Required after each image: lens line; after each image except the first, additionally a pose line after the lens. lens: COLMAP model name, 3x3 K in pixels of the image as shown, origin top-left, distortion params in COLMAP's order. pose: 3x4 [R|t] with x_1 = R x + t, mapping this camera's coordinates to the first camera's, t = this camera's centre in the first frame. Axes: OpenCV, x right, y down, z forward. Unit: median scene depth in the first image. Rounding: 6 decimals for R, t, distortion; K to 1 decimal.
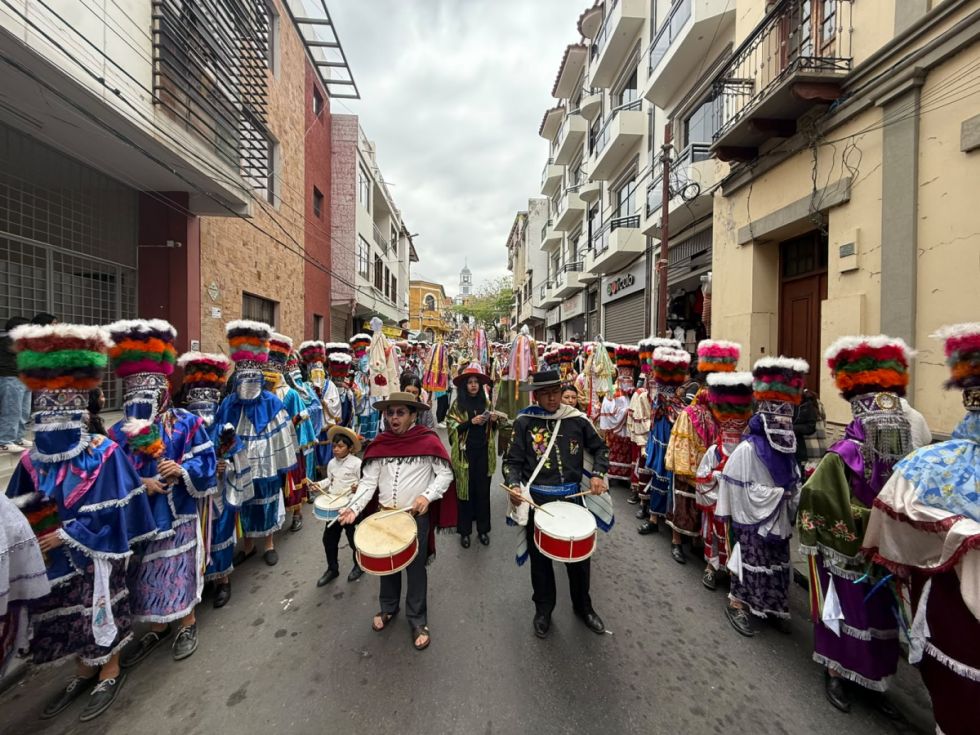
lens RADIAL K [[396.7, 0, 479.9], [0, 396.7, 367.2], [0, 0, 1]] dist [-0.002707, 0.000444]
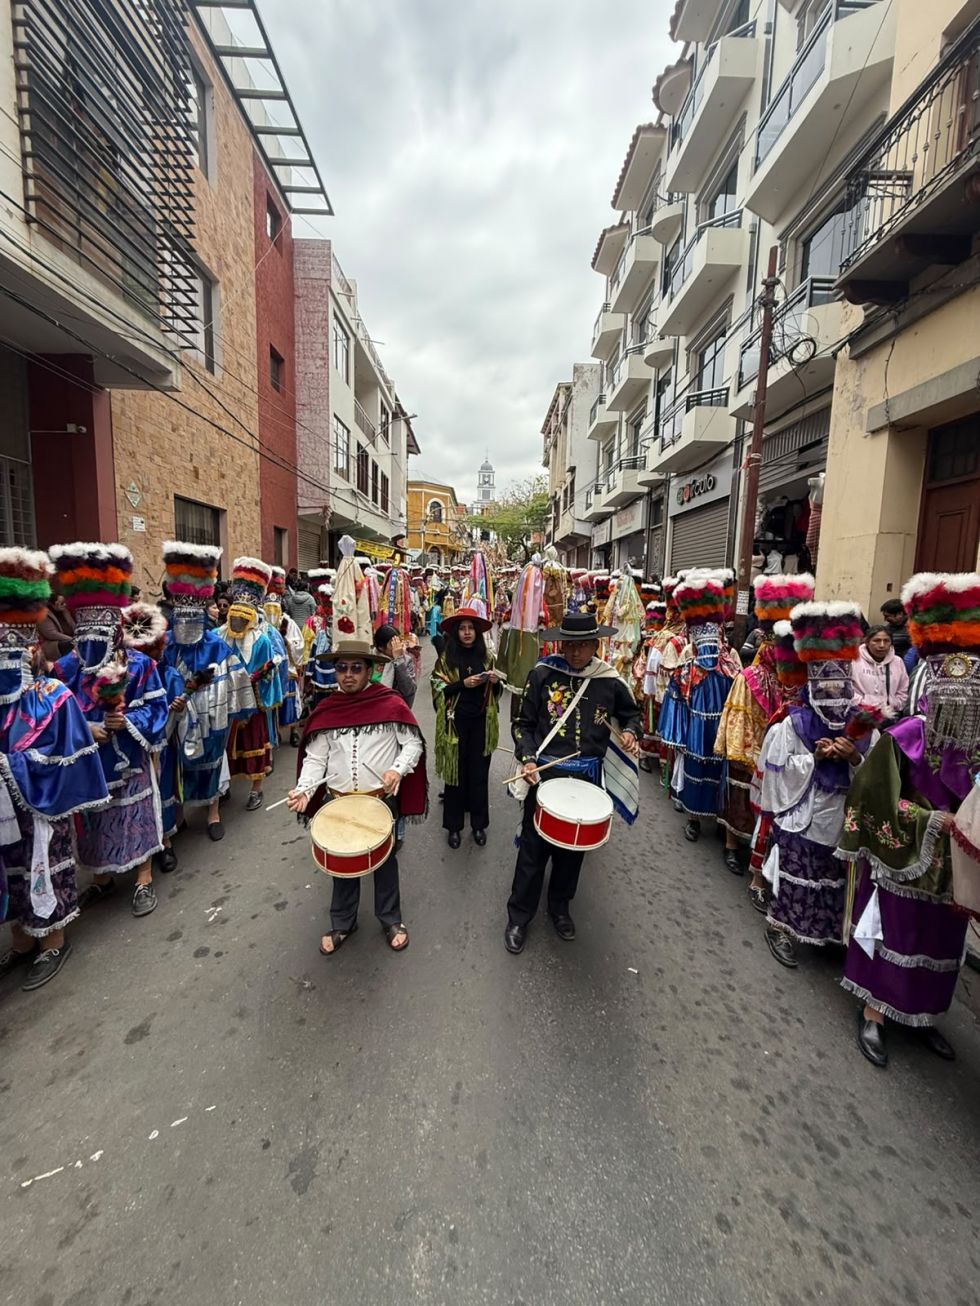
lens RADIAL K [[528.7, 0, 479.3], [0, 528.7, 649.9], [0, 0, 1]] dist [-0.002707, 0.000444]
pose [[0.998826, 0.021330, -0.043482, 0.025169], [-0.017158, 0.995409, 0.094165, -0.007214], [0.045291, -0.093309, 0.994607, 0.020837]]
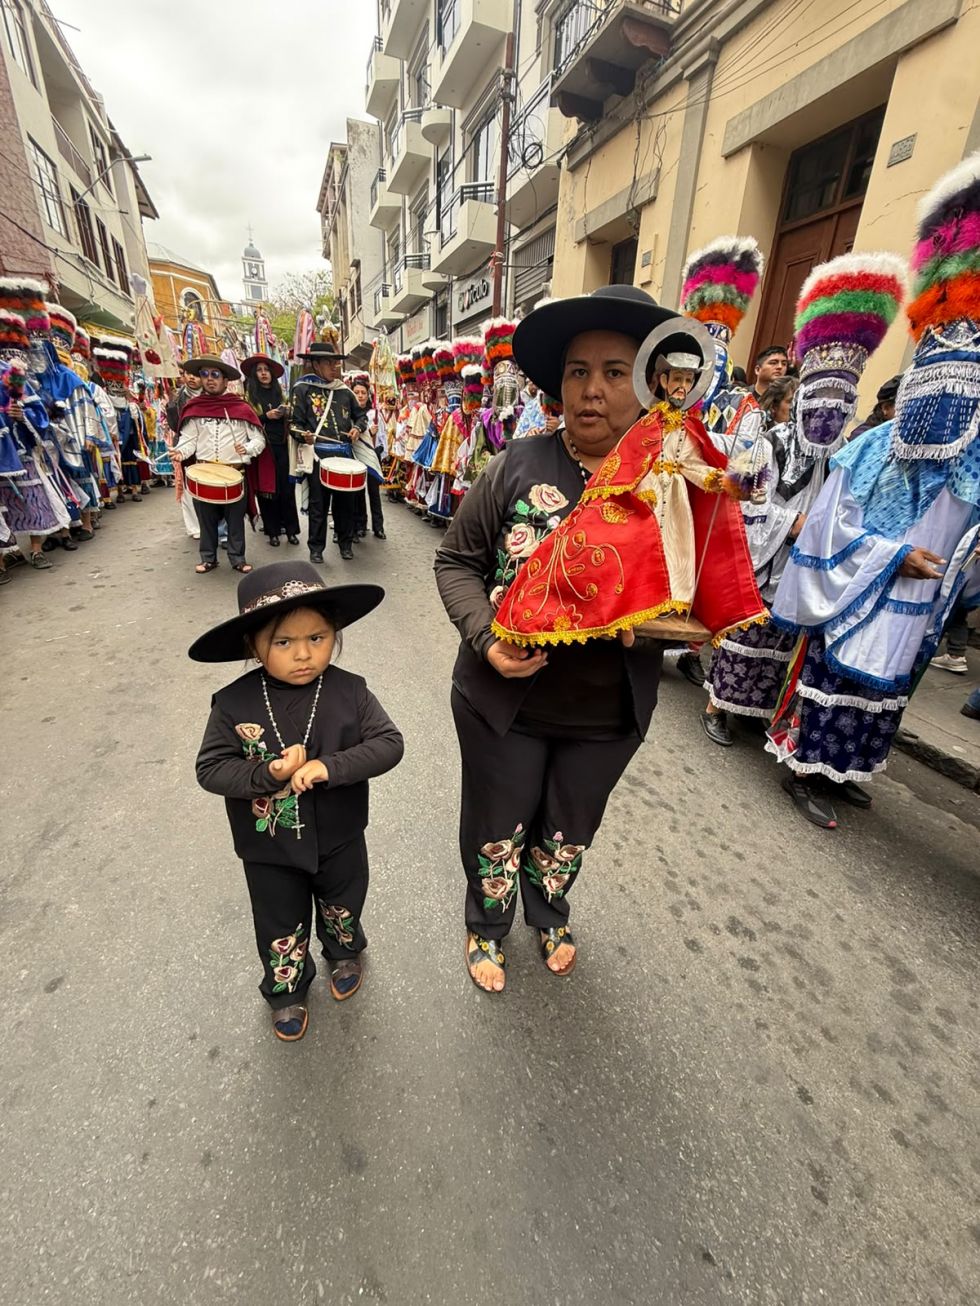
lens RADIAL K [[528.7, 0, 487.7], [0, 528.7, 649.8], [0, 0, 1]] dist [-0.002707, 0.000444]
pose [[0.947182, -0.091893, 0.307249, 0.023806], [-0.030121, 0.928340, 0.370511, 0.079525], [-0.319279, -0.360196, 0.876539, -0.228693]]
